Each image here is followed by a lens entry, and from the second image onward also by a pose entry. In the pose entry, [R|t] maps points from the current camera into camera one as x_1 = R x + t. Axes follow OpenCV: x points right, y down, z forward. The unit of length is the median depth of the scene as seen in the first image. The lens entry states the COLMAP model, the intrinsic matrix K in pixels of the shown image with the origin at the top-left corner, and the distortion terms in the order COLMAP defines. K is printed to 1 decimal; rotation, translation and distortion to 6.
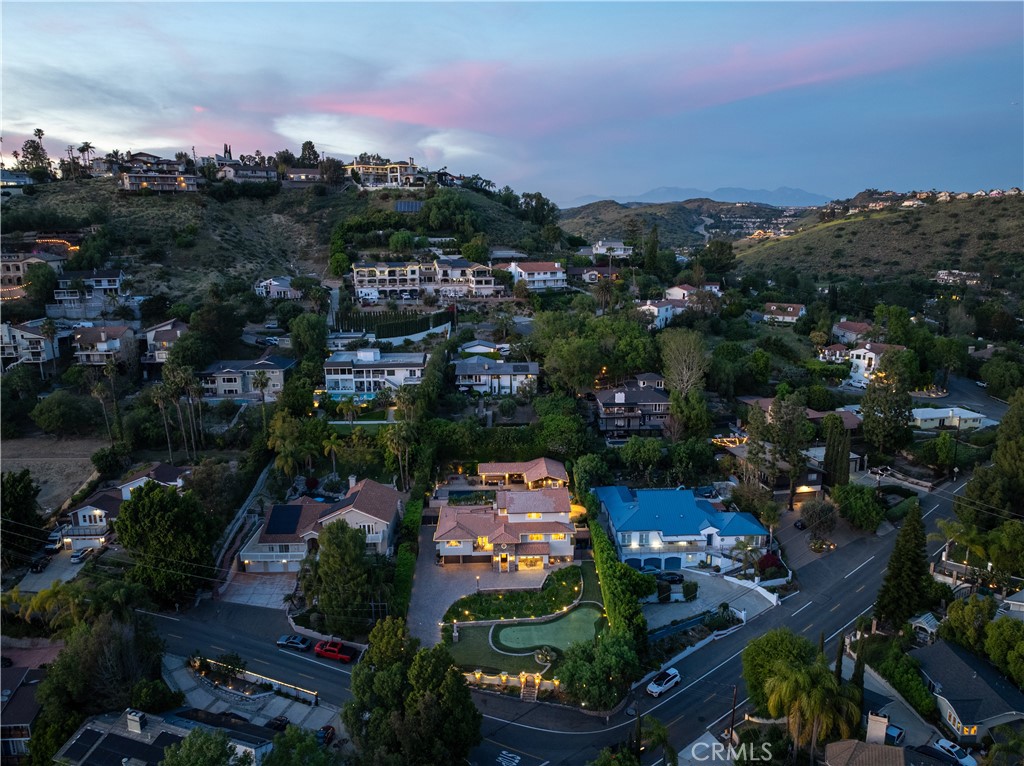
lens RADIAL K [[782.0, 0, 522.5], [0, 782.0, 384.3], [0, 0, 1]] dist [-0.039199, -0.006198]
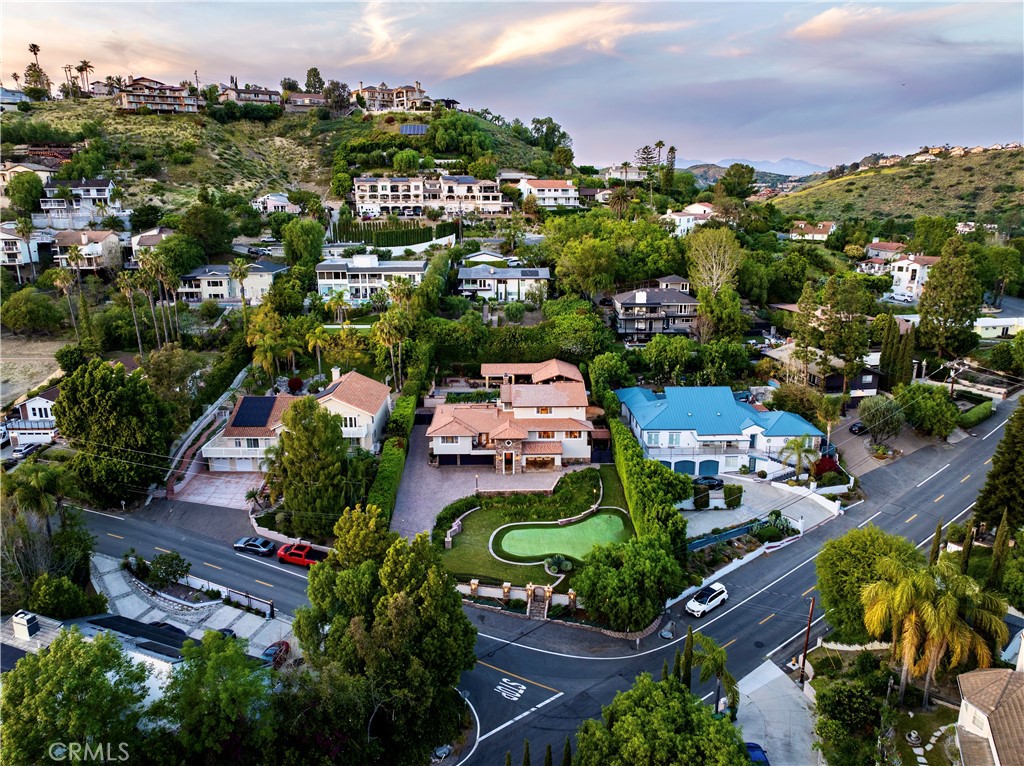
lens RADIAL K [[739.9, 0, 498.5], [0, 739.9, 370.4], [0, 0, 1]] dist [-0.046101, 0.012836]
pose [[0.999023, 0.007402, -0.043559, -0.000374], [-0.006331, 0.999676, 0.024670, 0.087174], [0.043727, -0.024370, 0.998746, 0.161965]]
